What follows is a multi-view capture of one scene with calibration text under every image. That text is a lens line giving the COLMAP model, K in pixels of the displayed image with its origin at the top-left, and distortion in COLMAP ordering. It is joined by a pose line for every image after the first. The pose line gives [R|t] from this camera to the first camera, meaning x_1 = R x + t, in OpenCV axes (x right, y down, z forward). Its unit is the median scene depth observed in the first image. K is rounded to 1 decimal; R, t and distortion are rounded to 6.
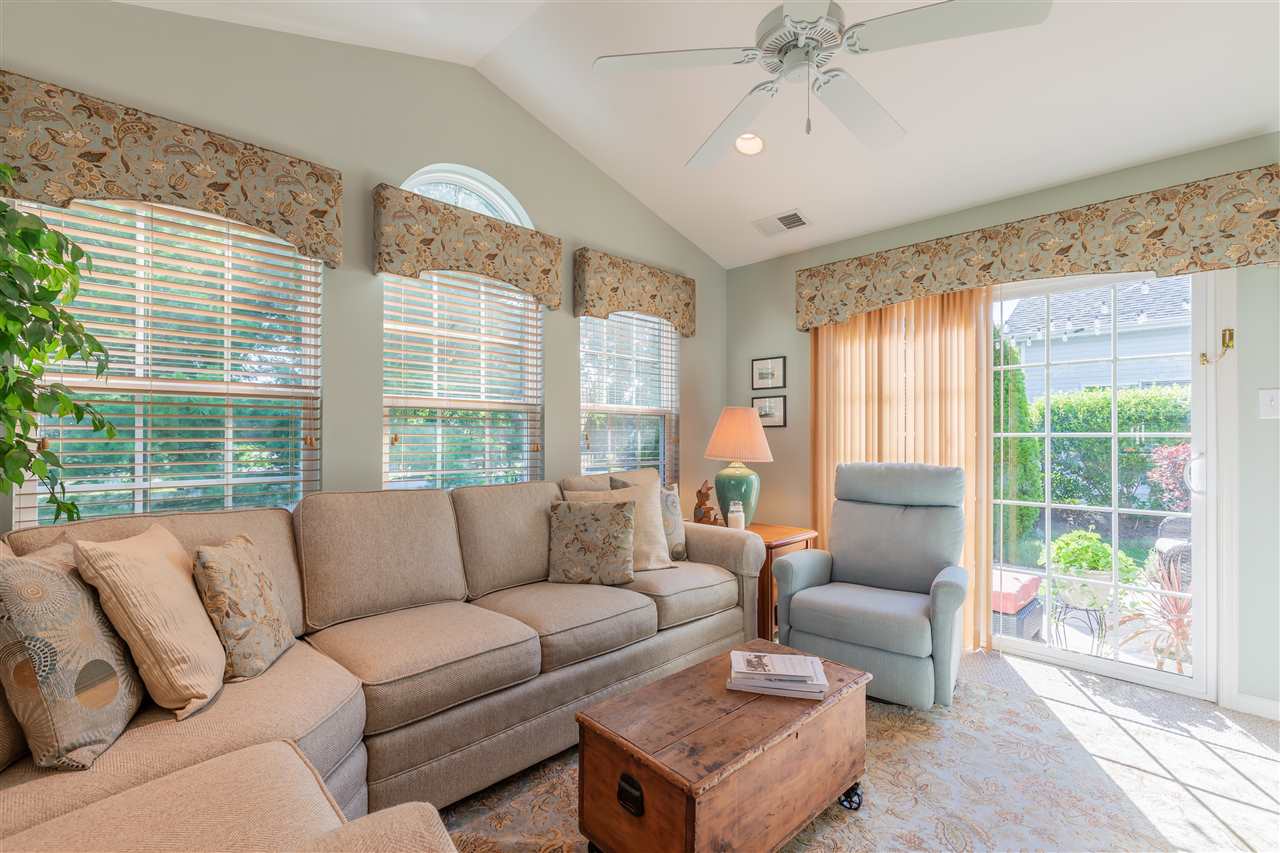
lens RADIAL K [[573.0, 0, 639.5], [0, 573.0, 434.0], [0, 0, 1]] dist [0.001405, 0.000061]
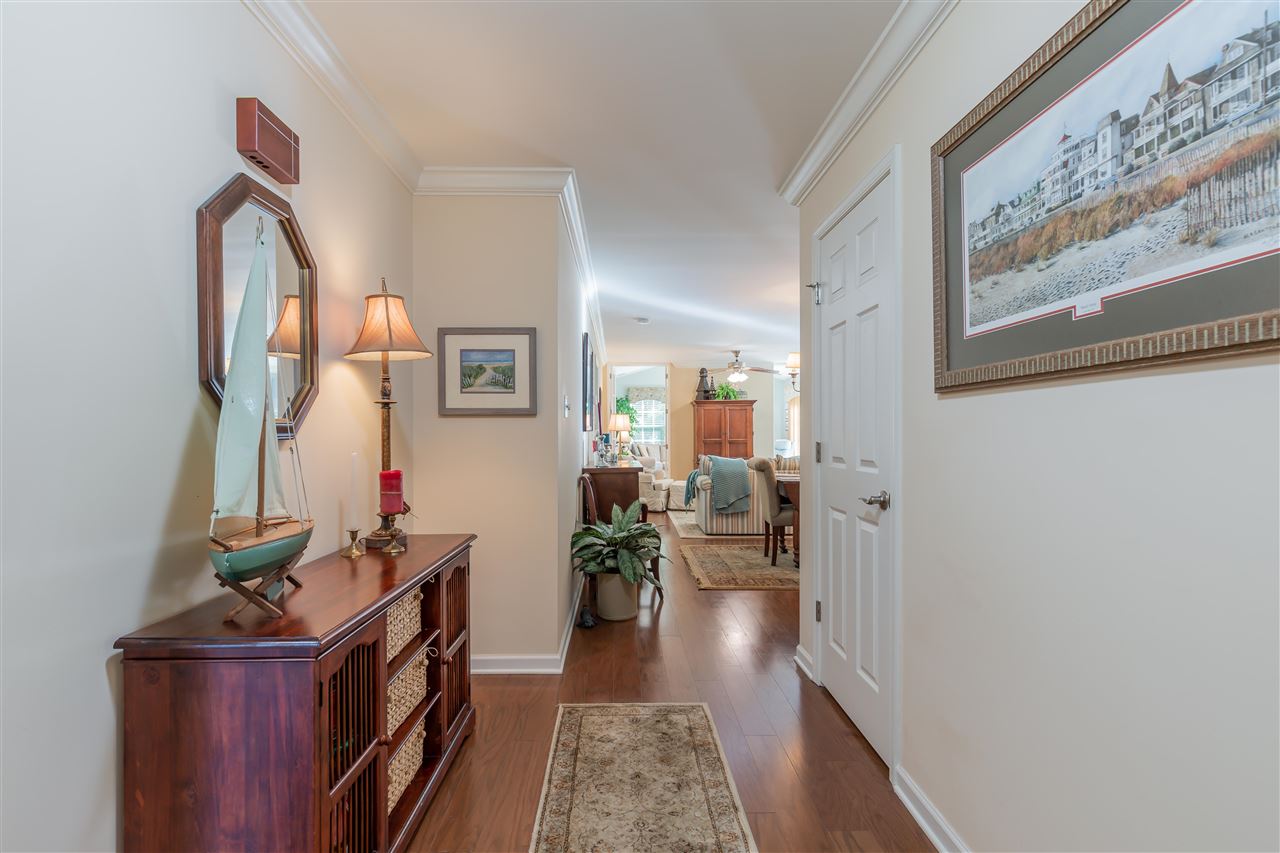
lens RADIAL K [[573.0, 0, 639.5], [0, 573.0, 434.0], [0, 0, 1]] dist [0.001405, 0.000061]
pose [[0.734867, -0.007798, -0.678167, 3.233948], [0.009002, 0.999958, -0.001742, 0.014893], [0.678152, -0.004825, 0.734906, -3.506188]]
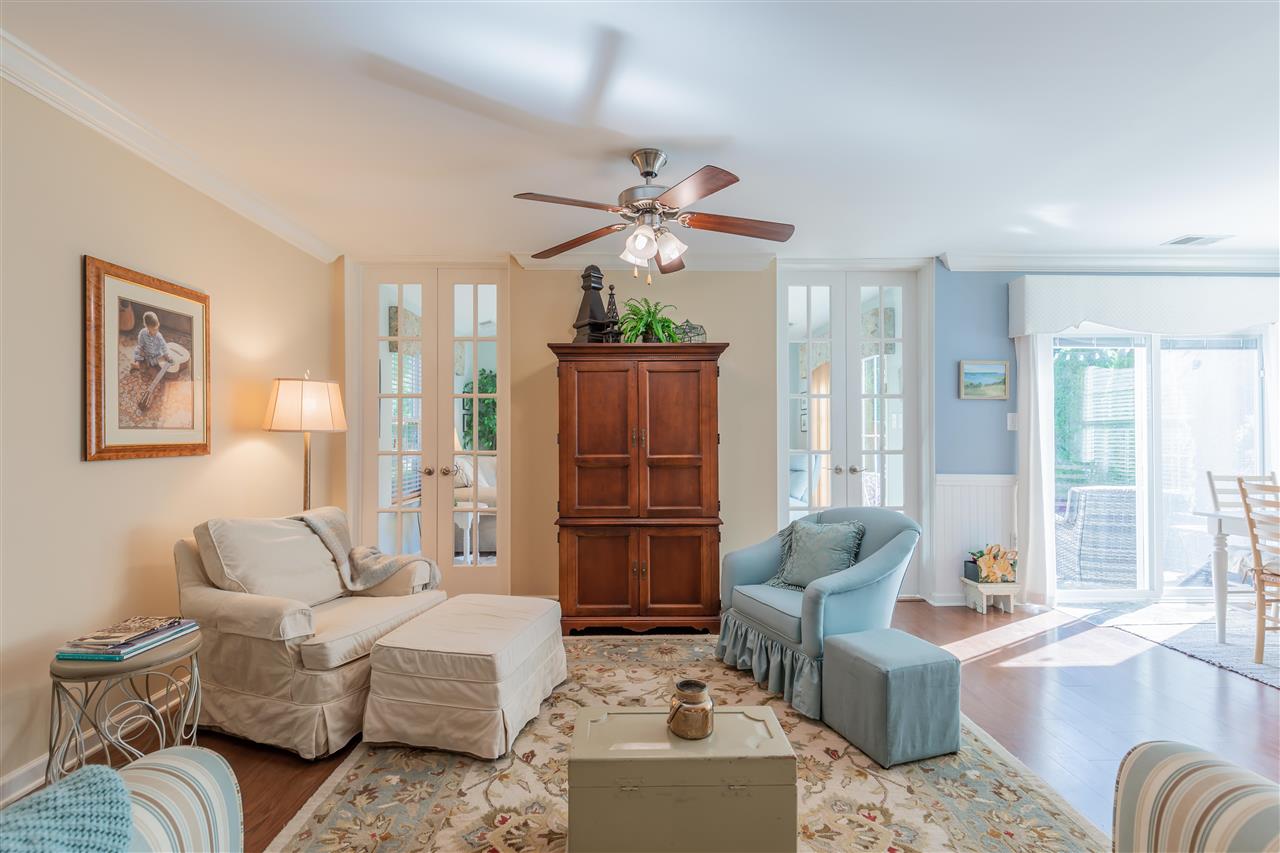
lens RADIAL K [[583.2, 0, 630.9], [0, 583.2, 432.3], [0, 0, 1]] dist [0.002189, -0.000060]
pose [[0.719205, -0.011483, -0.694703, 1.899065], [0.007907, 0.999934, -0.008343, 0.003698], [0.694753, 0.000508, 0.719248, -1.131312]]
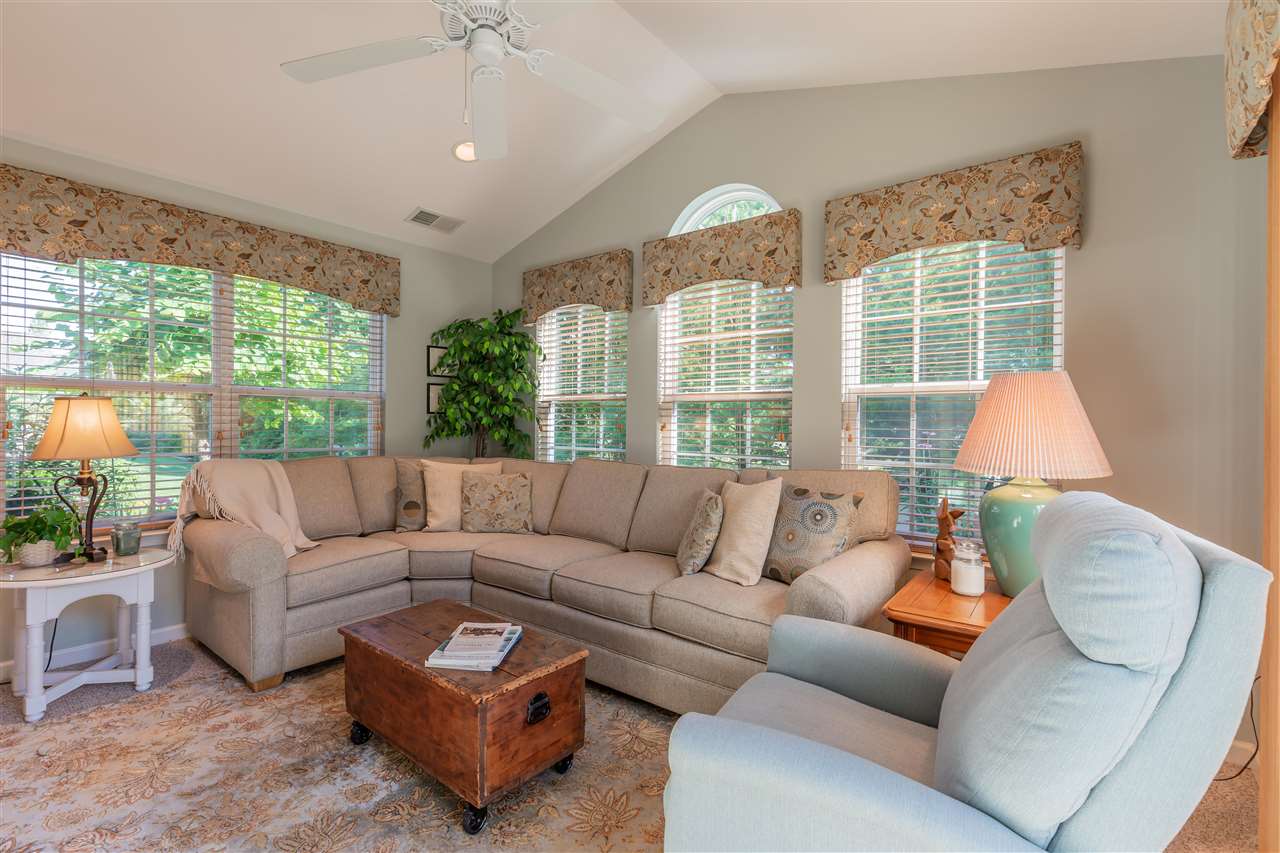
lens RADIAL K [[571.1, 0, 640.0], [0, 571.1, 429.2], [0, 0, 1]] dist [0.000393, 0.000039]
pose [[0.120845, 0.007005, -0.992647, 1.008856], [-0.005500, 0.999964, 0.006388, 0.007222], [0.992656, 0.004688, 0.120879, 0.895637]]
